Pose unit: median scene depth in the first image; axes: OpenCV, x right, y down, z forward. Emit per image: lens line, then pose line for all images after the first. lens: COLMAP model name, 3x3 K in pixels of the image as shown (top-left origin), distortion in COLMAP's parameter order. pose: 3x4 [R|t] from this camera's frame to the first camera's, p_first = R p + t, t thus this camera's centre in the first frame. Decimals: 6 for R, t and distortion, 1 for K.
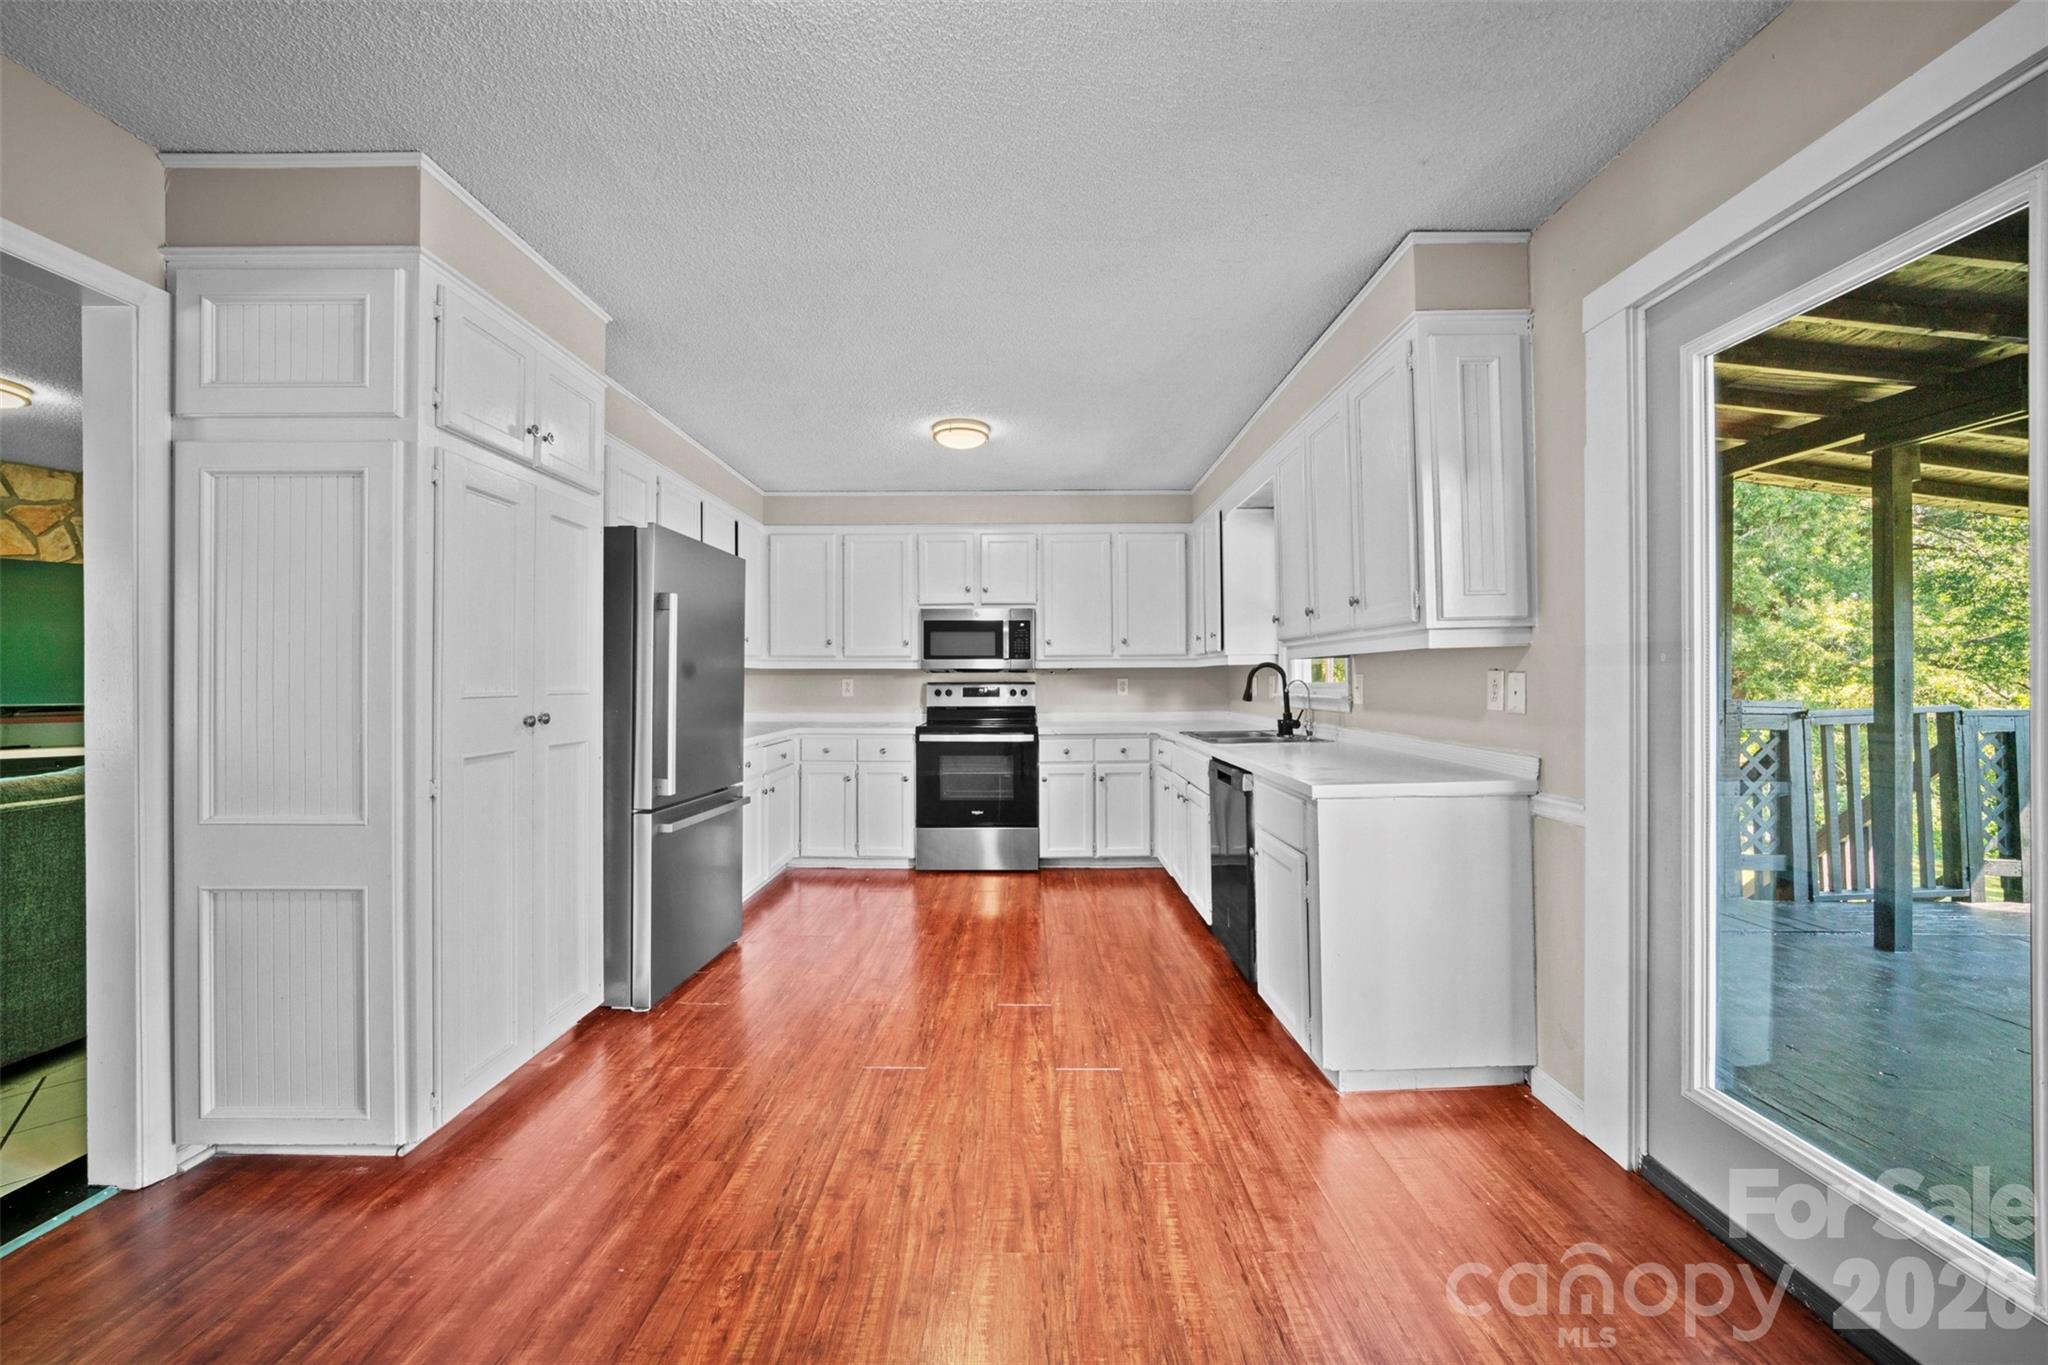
lens RADIAL K [[771.9, 0, 1049.1], [0, 771.9, 678.4], [0, 0, 1]] dist [-0.032806, 0.014202]
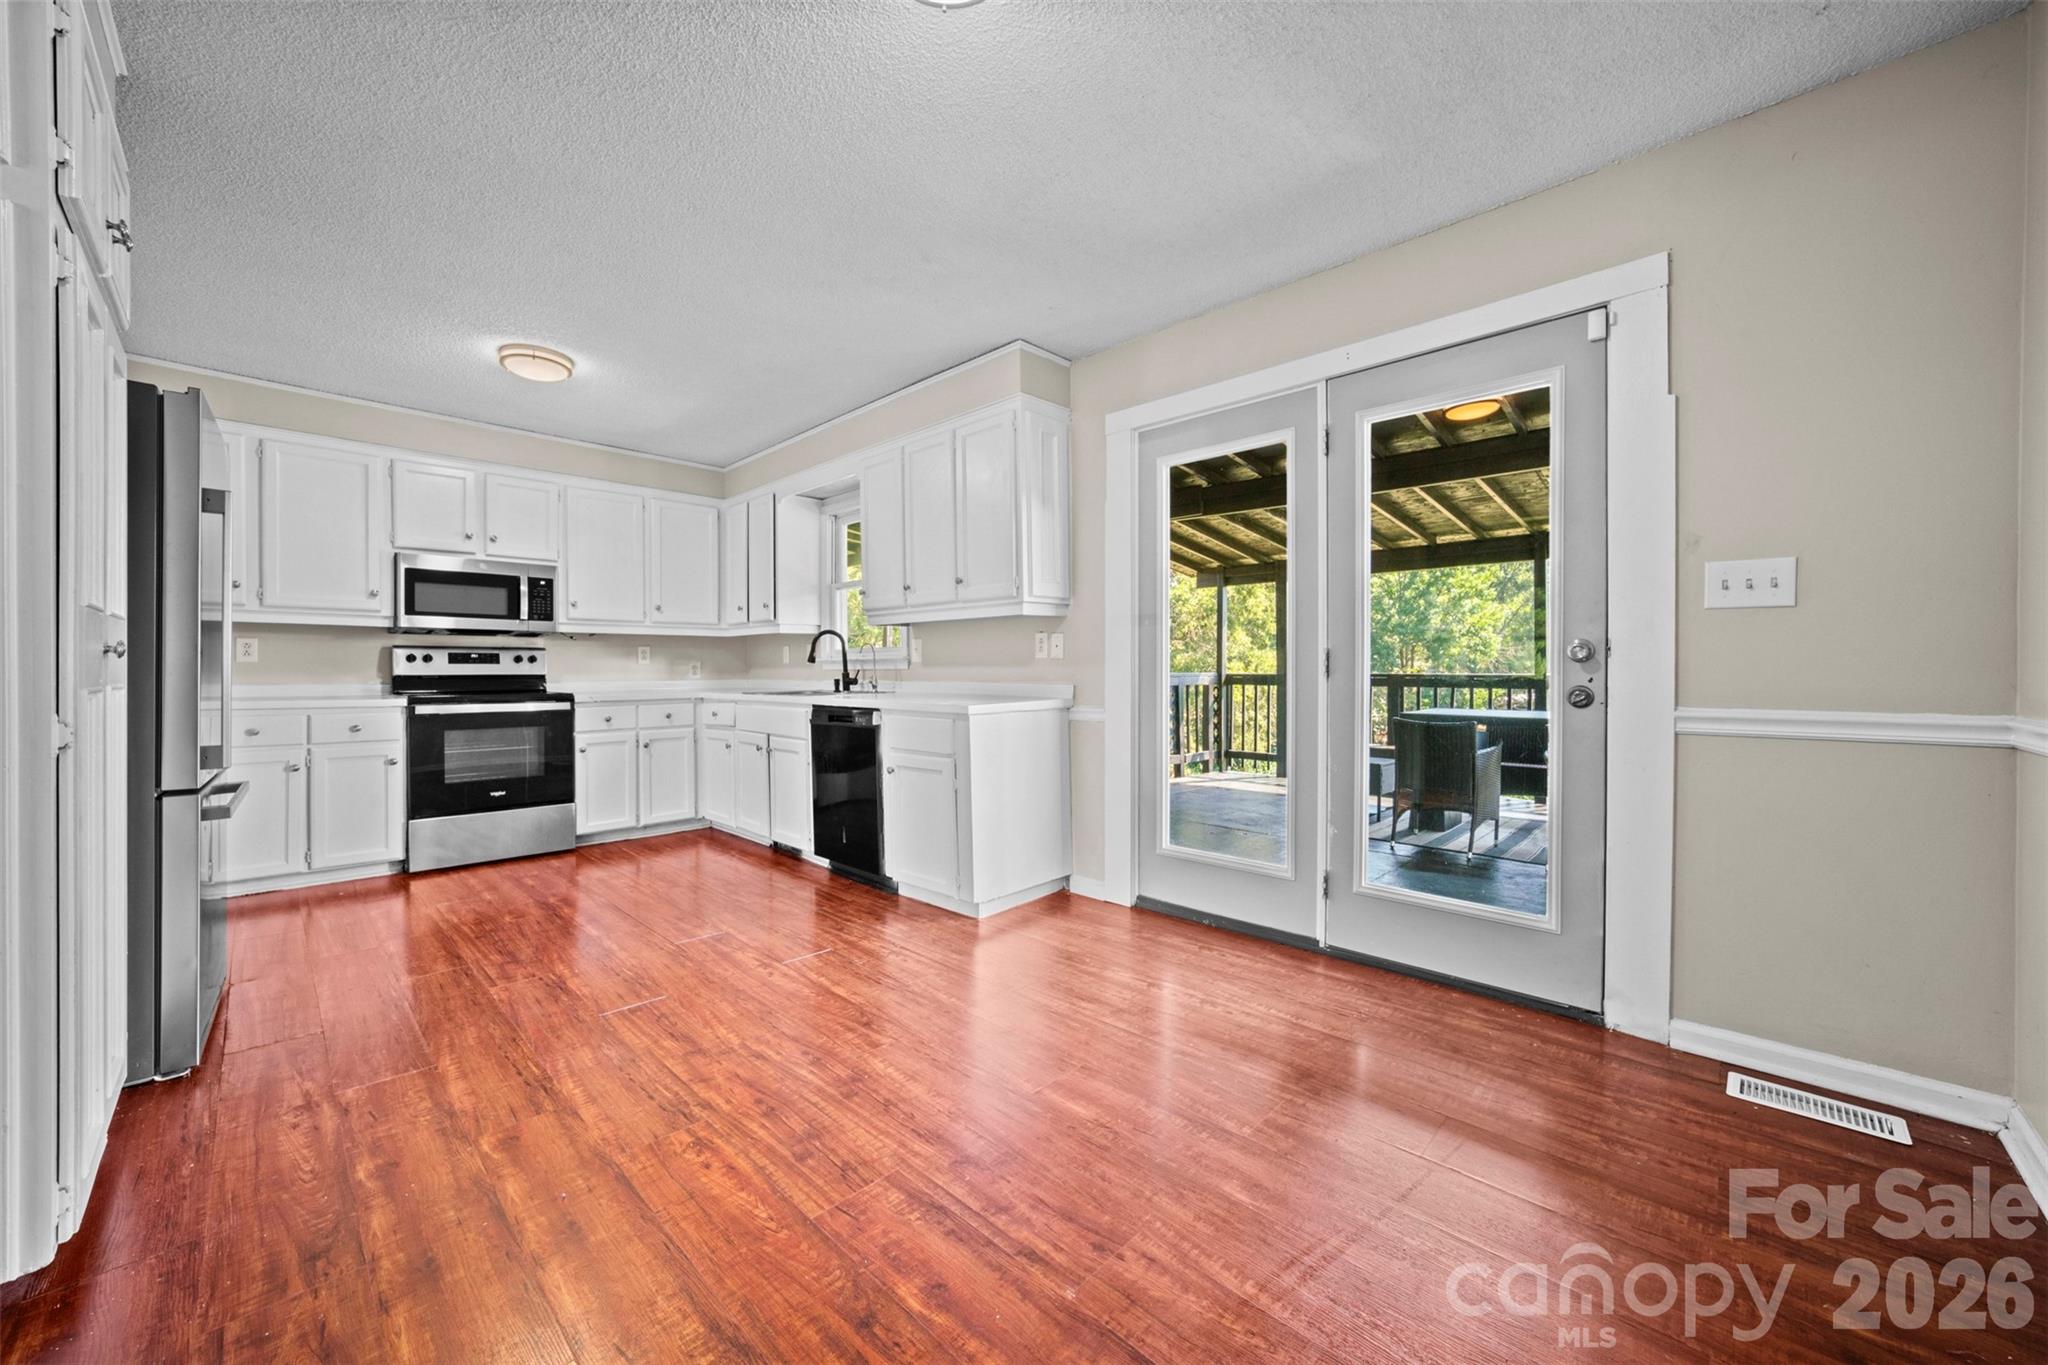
lens RADIAL K [[771.9, 0, 1049.1], [0, 771.9, 678.4], [0, 0, 1]] dist [-0.032806, 0.014202]
pose [[0.680472, -0.007247, 0.732738, -0.348617], [0.001675, 0.999964, 0.008335, 0.043671], [-0.732772, -0.004445, 0.680459, -0.050697]]
